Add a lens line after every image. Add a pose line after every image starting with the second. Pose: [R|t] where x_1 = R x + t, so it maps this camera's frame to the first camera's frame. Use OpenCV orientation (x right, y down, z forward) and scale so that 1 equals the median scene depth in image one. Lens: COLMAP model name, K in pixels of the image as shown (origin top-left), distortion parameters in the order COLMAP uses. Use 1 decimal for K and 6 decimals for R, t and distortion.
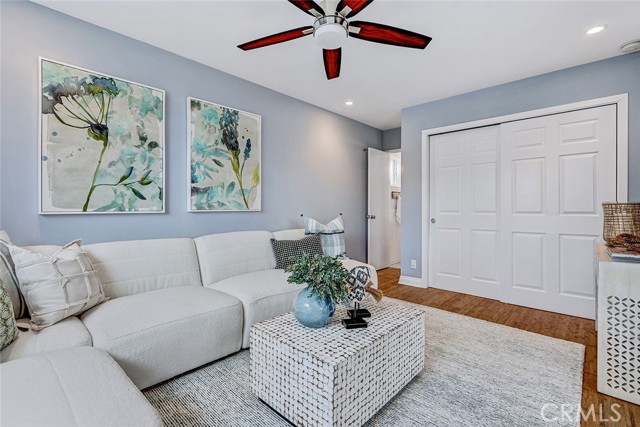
lens RADIAL K [[292.8, 0, 320.0], [0, 292.8, 209.3], [0, 0, 1]] dist [-0.000676, -0.000289]
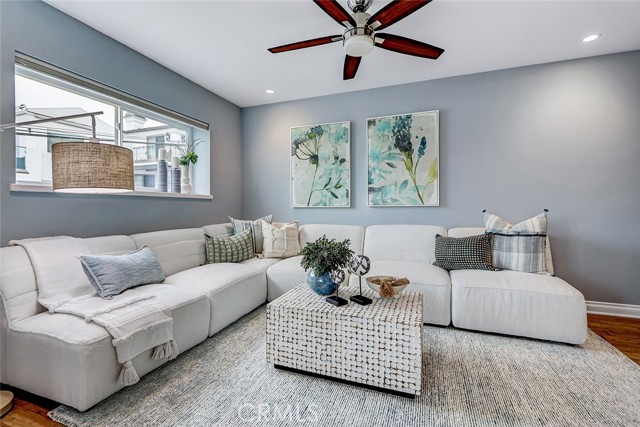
lens RADIAL K [[295.6, 0, 317.2], [0, 295.6, 208.7], [0, 0, 1]] dist [0.000427, -0.000345]
pose [[0.380963, 0.001576, -0.924589, 0.670223], [-0.002076, 0.999997, 0.000849, 0.016821], [0.924588, 0.001596, 0.380965, 0.284501]]
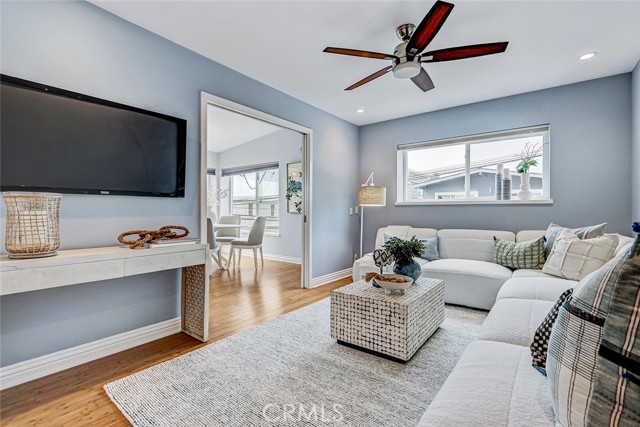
lens RADIAL K [[302.7, 0, 317.6], [0, 302.7, 211.7], [0, 0, 1]] dist [-0.001058, -0.000737]
pose [[-0.997807, -0.004912, -0.066012, 0.319275], [-0.005151, 0.999981, 0.003451, 0.010025], [0.065994, 0.003784, -0.997813, 1.523792]]
